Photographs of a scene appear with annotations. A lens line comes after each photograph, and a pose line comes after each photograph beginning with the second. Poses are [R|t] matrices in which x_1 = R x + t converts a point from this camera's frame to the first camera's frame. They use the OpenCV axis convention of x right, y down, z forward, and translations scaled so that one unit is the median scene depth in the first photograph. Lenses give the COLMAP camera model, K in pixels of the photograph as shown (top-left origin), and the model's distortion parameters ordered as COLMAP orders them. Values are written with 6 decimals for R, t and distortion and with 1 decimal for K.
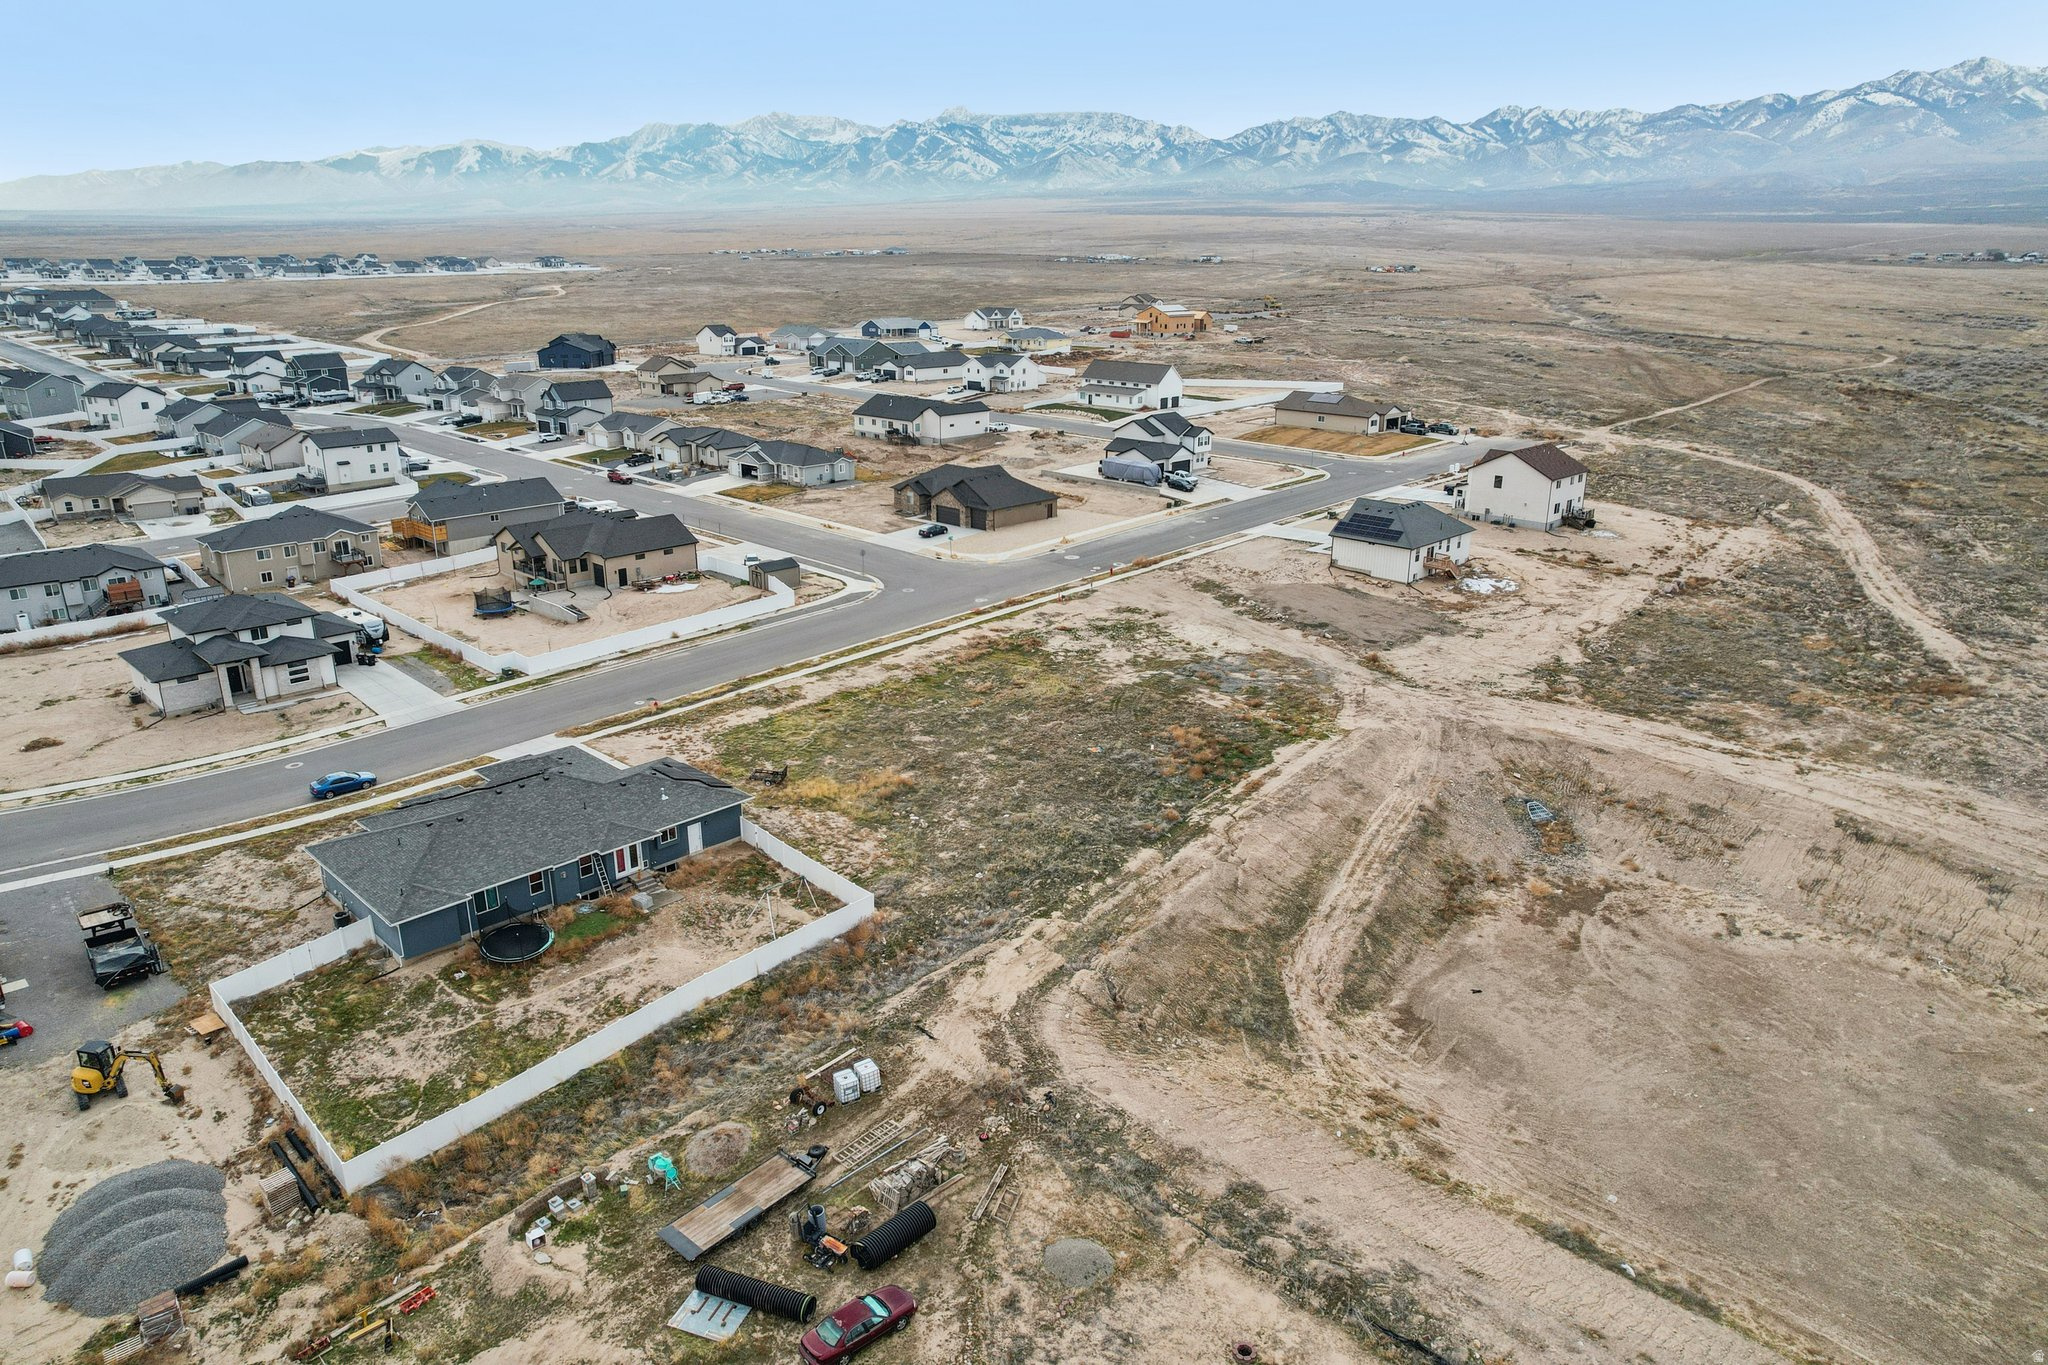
lens RADIAL K [[1324.2, 0, 1021.3], [0, 1324.2, 661.7], [0, 0, 1]] dist [-0.078988, 0.067845]
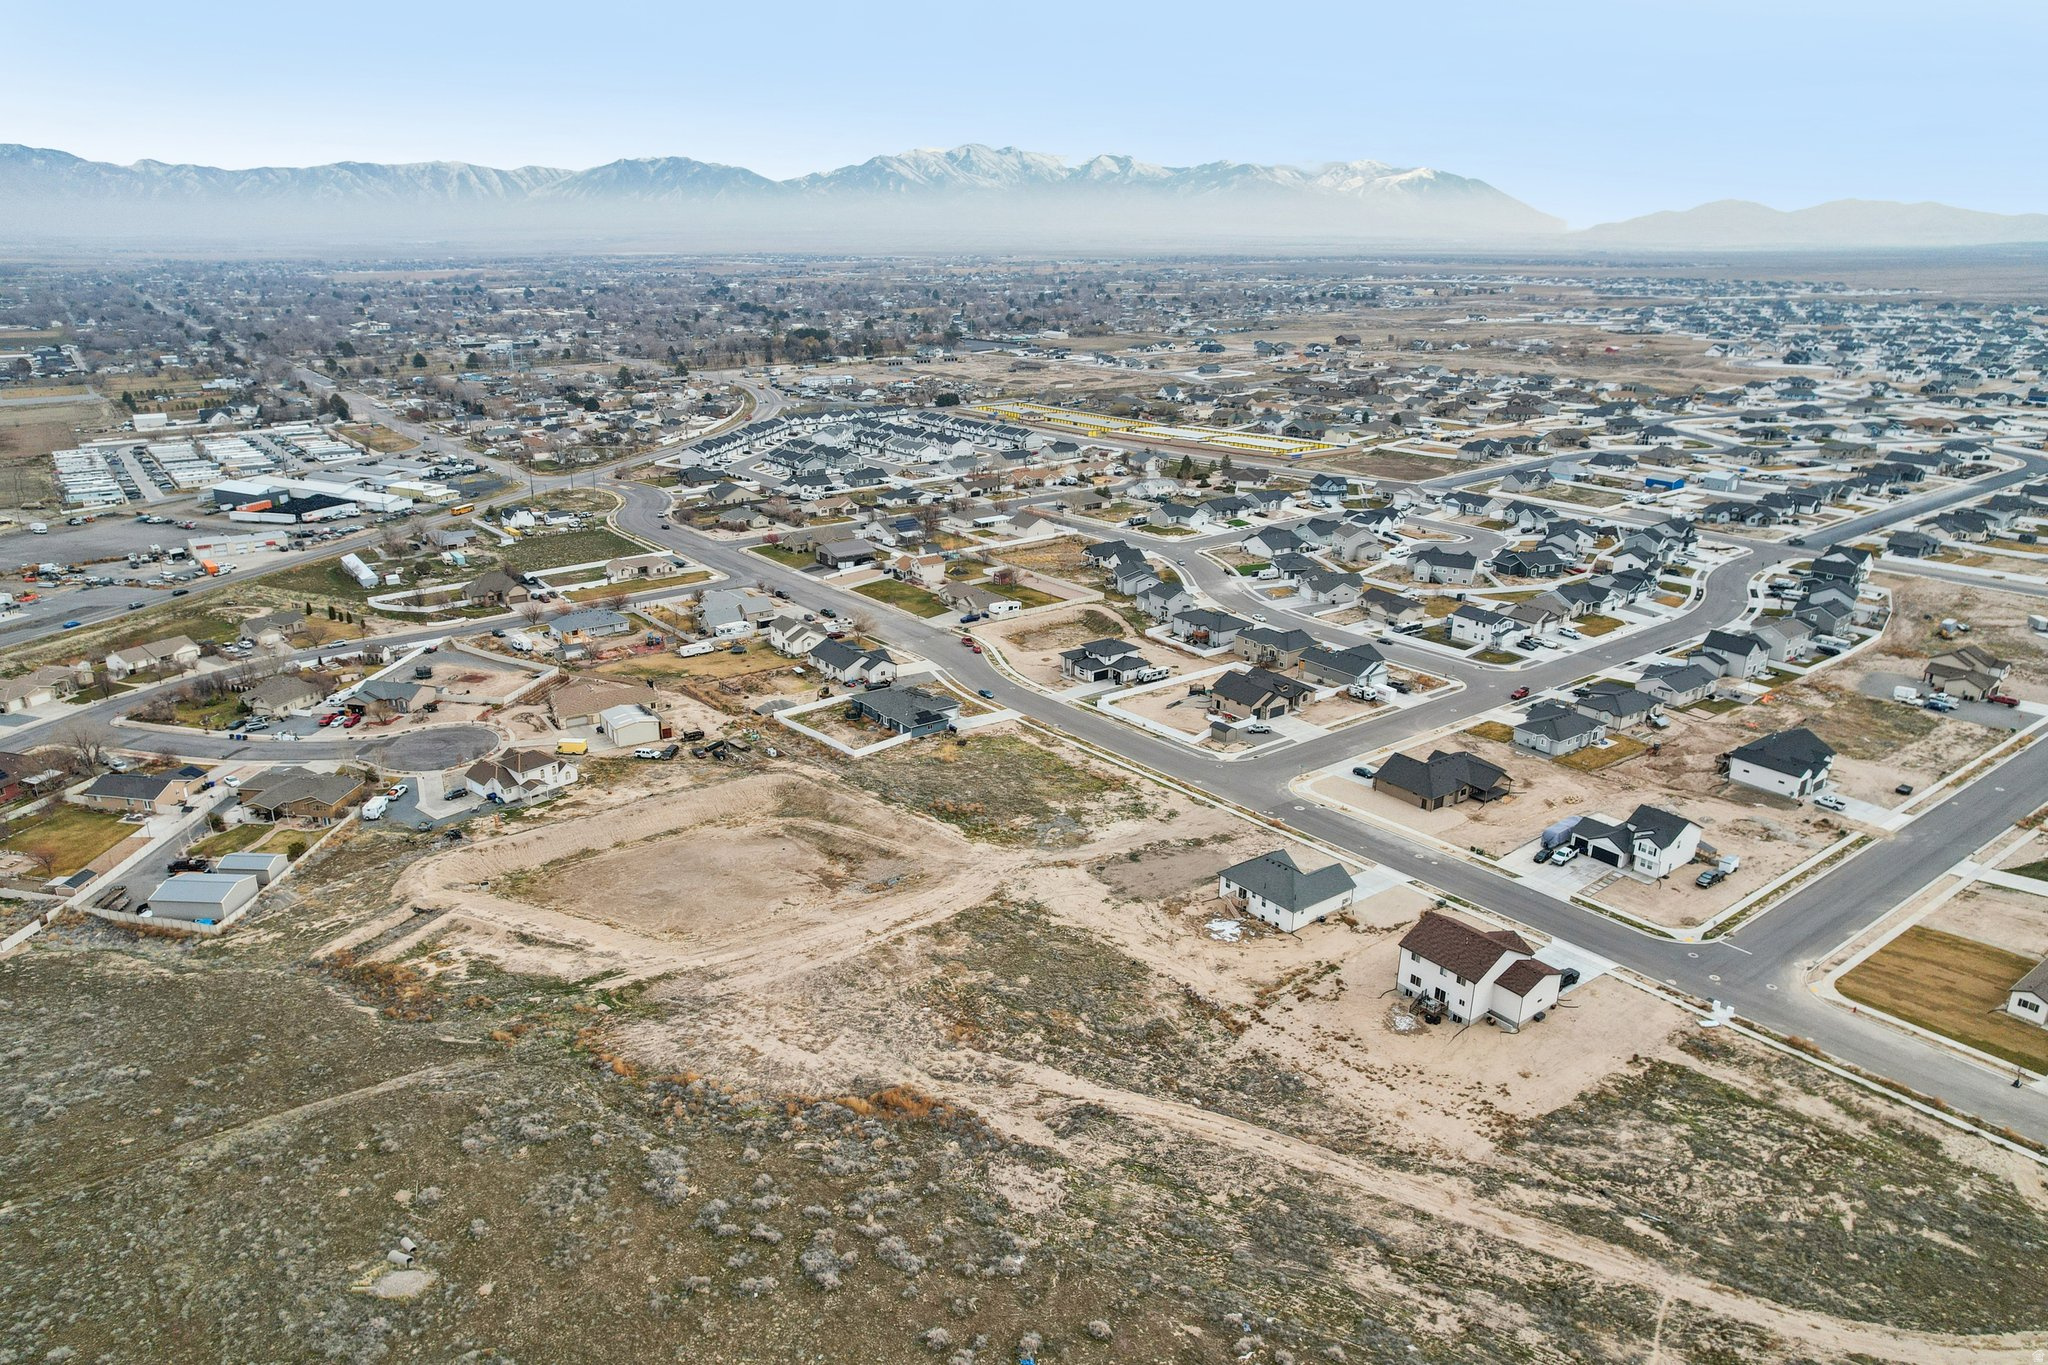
lens RADIAL K [[1359.3, 0, 1038.1], [0, 1359.3, 682.6], [0, 0, 1]] dist [-0.076403, 0.071800]
pose [[-0.148663, 0.310234, -0.938964, 1.856934], [-0.308761, 0.887484, 0.342110, -0.803517], [0.939450, 0.340774, -0.036148, 0.934327]]
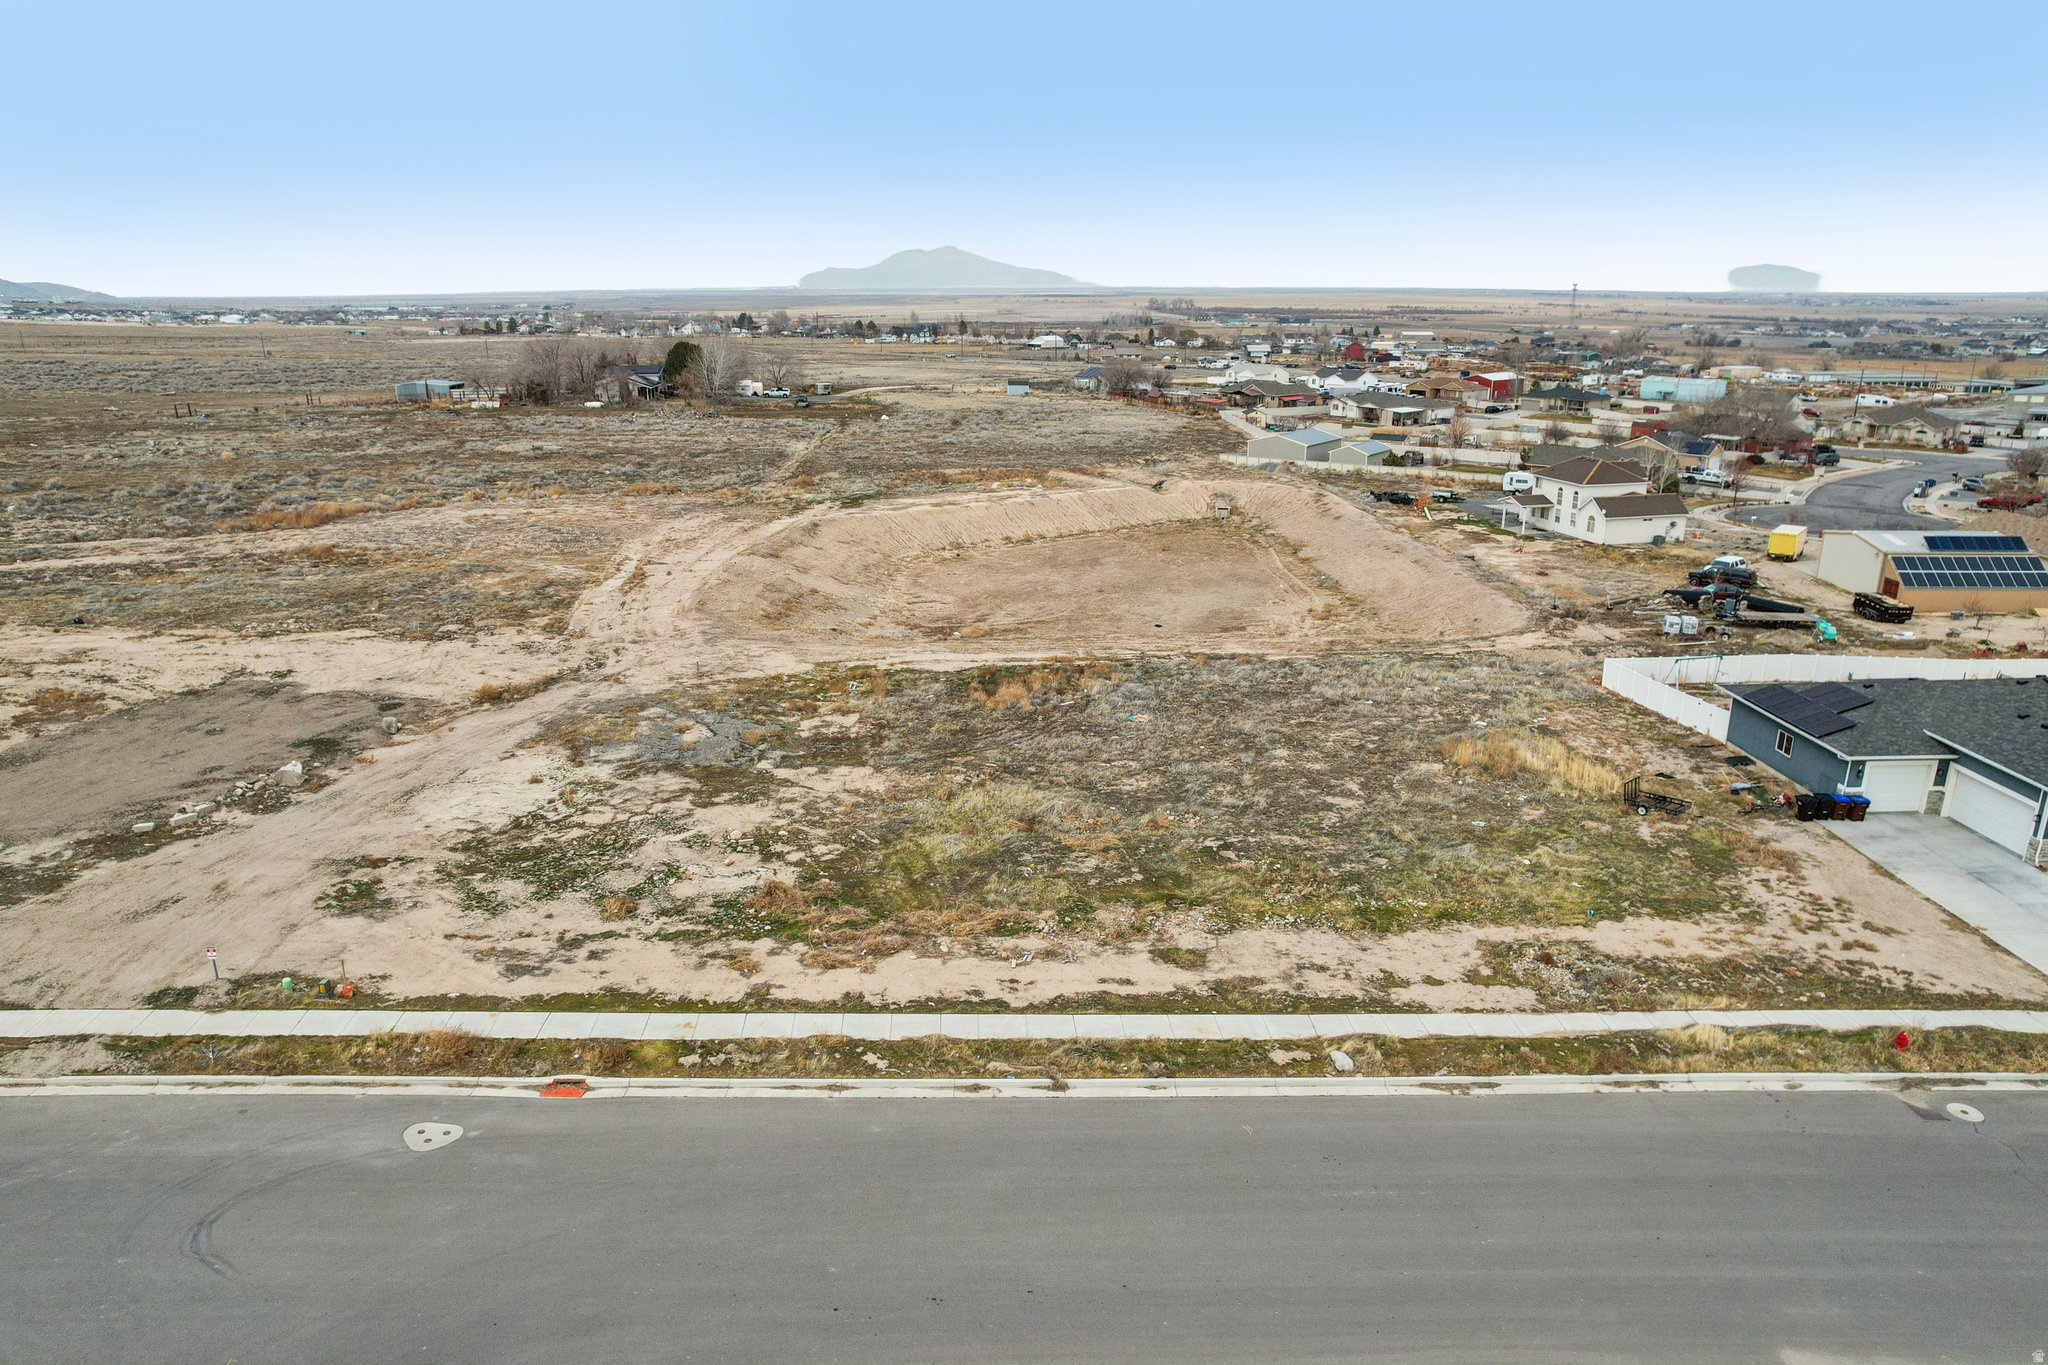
lens RADIAL K [[1329.2, 0, 1016.5], [0, 1329.2, 685.3], [0, 0, 1]] dist [-0.079762, 0.070548]
pose [[-0.720082, -0.206130, 0.662565, -0.282321], [0.206649, 0.847825, 0.488354, -0.239150], [-0.662404, 0.488573, -0.567906, 1.163651]]
